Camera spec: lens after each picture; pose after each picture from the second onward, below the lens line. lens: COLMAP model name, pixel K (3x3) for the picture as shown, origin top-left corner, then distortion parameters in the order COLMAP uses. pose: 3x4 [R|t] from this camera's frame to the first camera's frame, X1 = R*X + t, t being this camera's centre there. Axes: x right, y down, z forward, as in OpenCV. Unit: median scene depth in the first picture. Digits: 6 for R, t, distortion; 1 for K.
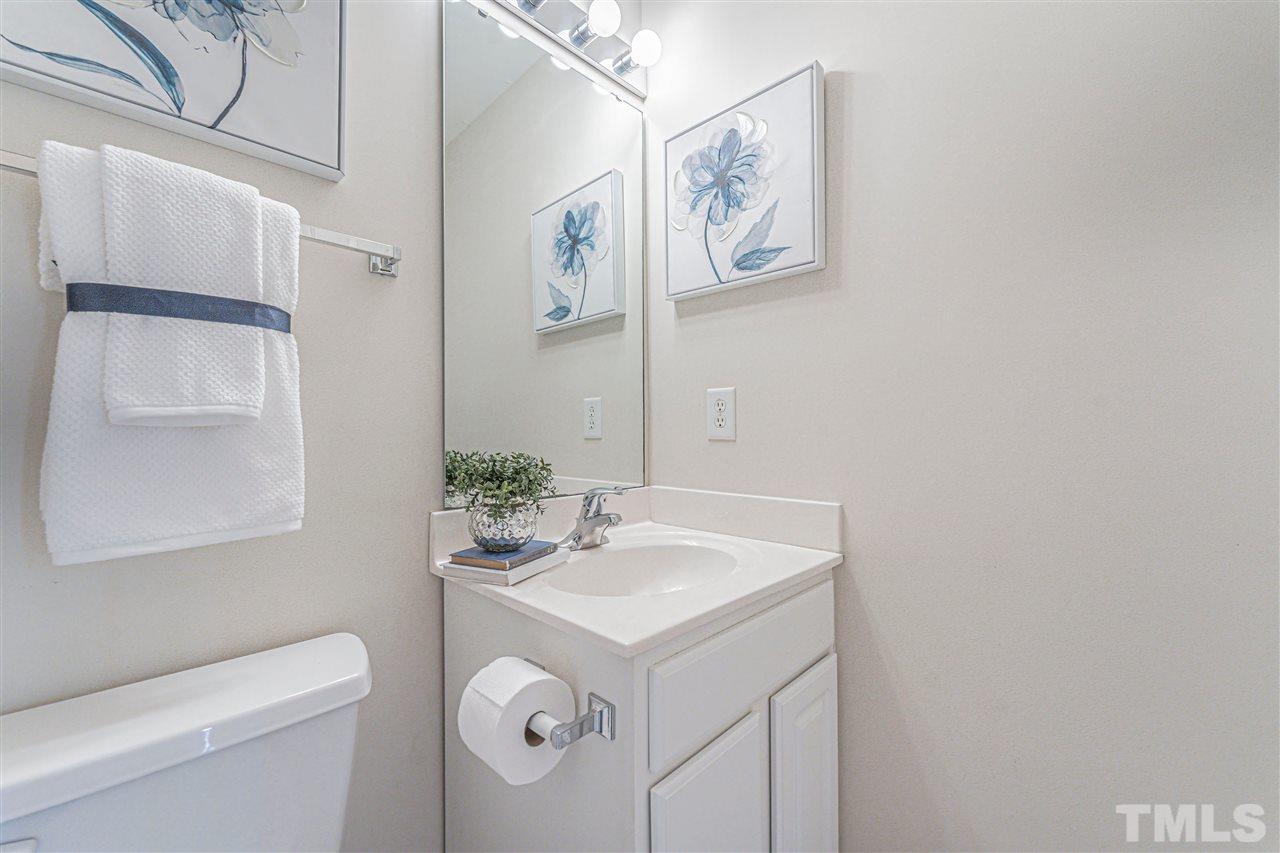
lens RADIAL K [[512.9, 0, 651.8], [0, 512.9, 425.6], [0, 0, 1]] dist [-0.001526, -0.000439]
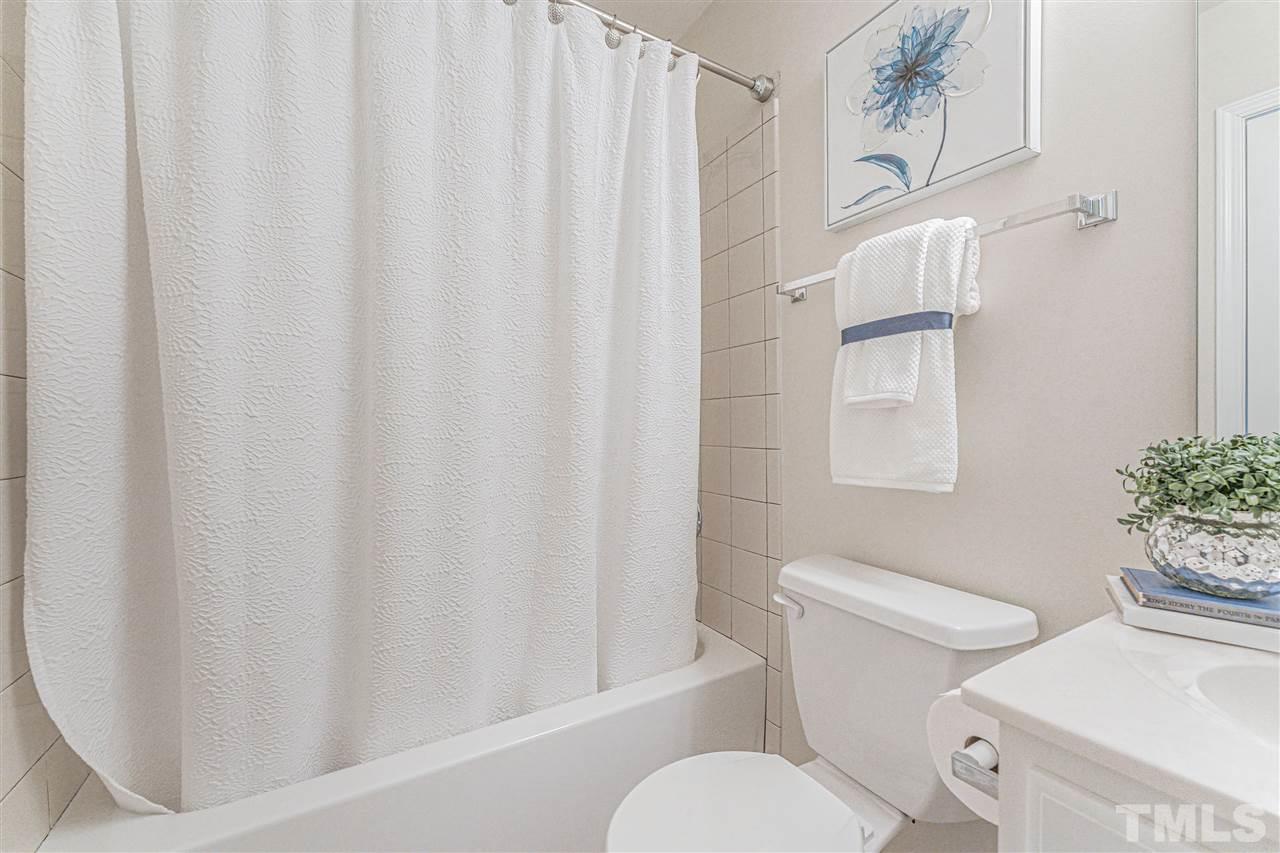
lens RADIAL K [[512.9, 0, 645.3], [0, 512.9, 423.0], [0, 0, 1]] dist [-0.001526, -0.000439]
pose [[-0.276427, 0.022770, -0.960765, 0.693561], [0.015048, 0.999699, 0.019363, 0.006682], [0.960917, -0.009105, -0.276687, 0.687808]]
